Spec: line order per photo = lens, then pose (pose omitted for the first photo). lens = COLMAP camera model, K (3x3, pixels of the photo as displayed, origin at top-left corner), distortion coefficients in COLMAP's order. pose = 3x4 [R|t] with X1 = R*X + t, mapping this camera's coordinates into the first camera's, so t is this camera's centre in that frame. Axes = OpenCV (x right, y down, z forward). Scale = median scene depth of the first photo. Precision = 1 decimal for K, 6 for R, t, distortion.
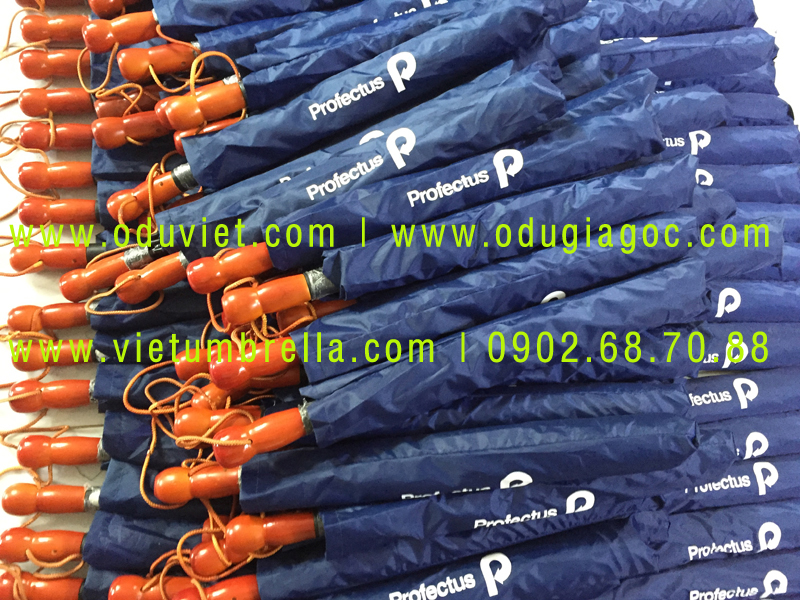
lens RADIAL K [[693.3, 0, 399.4], [0, 693.3, 299.5], [0, 0, 1]] dist [0.071624, -0.101434]
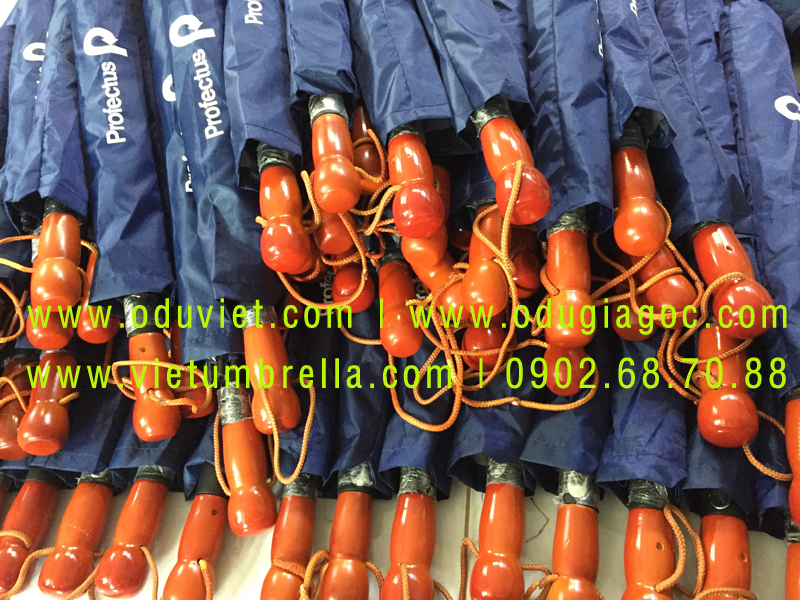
lens RADIAL K [[693.3, 0, 399.4], [0, 693.3, 299.5], [0, 0, 1]] dist [0.071624, -0.101434]
pose [[0.166369, -0.885806, 0.433208, -0.583626], [0.984528, 0.173732, -0.022857, 0.102118], [-0.055015, 0.430307, 0.901004, 0.338942]]
